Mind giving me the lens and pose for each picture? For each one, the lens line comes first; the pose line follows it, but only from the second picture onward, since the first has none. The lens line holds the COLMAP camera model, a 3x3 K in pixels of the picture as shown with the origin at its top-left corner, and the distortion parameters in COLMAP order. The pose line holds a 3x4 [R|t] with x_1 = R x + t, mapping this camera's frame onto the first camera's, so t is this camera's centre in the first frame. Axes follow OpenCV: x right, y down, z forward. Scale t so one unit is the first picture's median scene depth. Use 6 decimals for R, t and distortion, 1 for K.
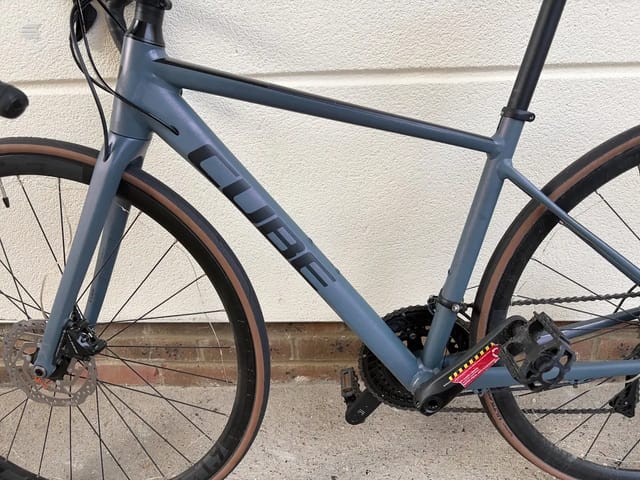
lens RADIAL K [[454.2, 0, 320.0], [0, 454.2, 240.0], [0, 0, 1]] dist [-0.003441, 0.001110]
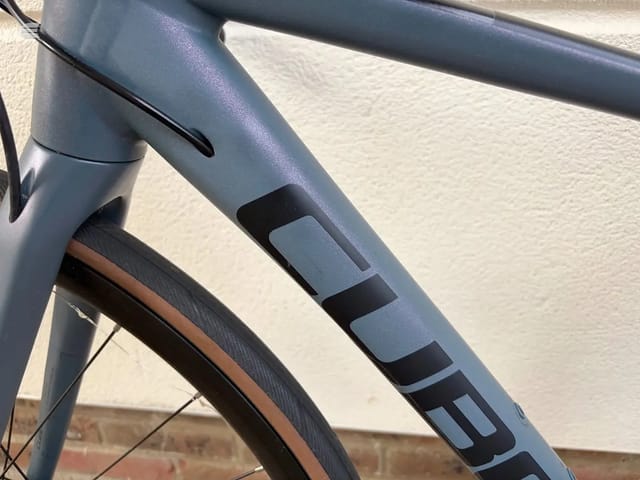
lens RADIAL K [[485.7, 0, 320.1], [0, 485.7, 248.3], [0, 0, 1]] dist [0.006768, 0.006865]
pose [[0.995392, 0.052793, -0.080051, -0.166097], [-0.046381, 0.995719, 0.079954, -0.165519], [0.083929, -0.075873, 0.993579, 0.532272]]
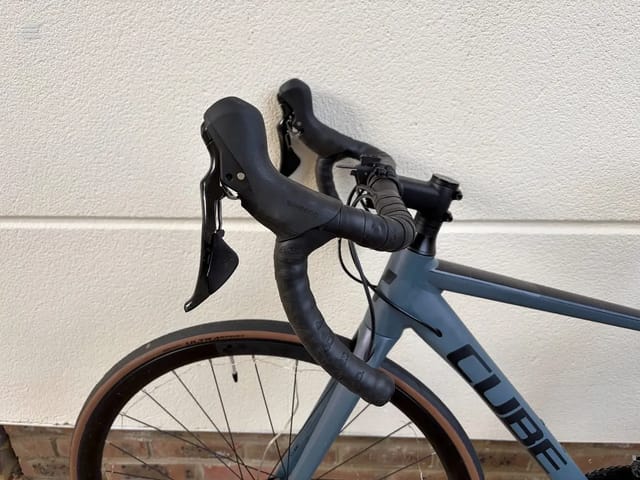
lens RADIAL K [[454.2, 0, 320.0], [0, 454.2, 240.0], [0, 0, 1]] dist [-0.003441, 0.001110]
pose [[0.999725, 0.021821, 0.008545, -0.500559], [-0.022002, 0.999521, 0.021745, -0.389079], [-0.008066, -0.021927, 0.999727, 0.020982]]
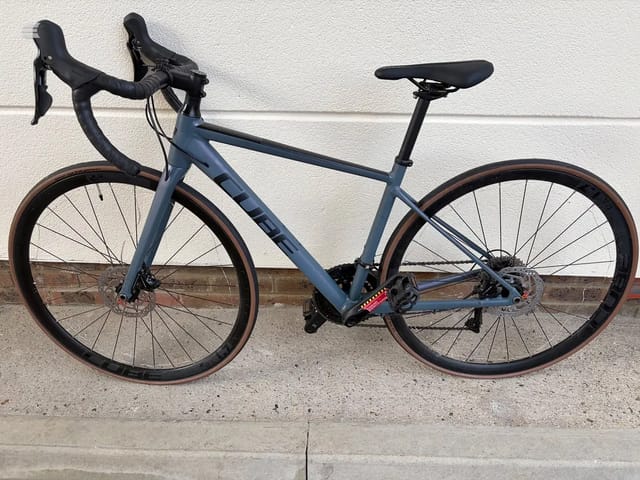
lens RADIAL K [[443.5, 0, 314.2], [0, 443.5, 233.4], [0, 0, 1]] dist [0.016601, -0.000033]
pose [[0.999208, 0.029816, 0.026342, 0.046825], [-0.033084, 0.990443, 0.133898, -0.189713], [-0.022098, -0.134663, 0.990645, -0.623987]]
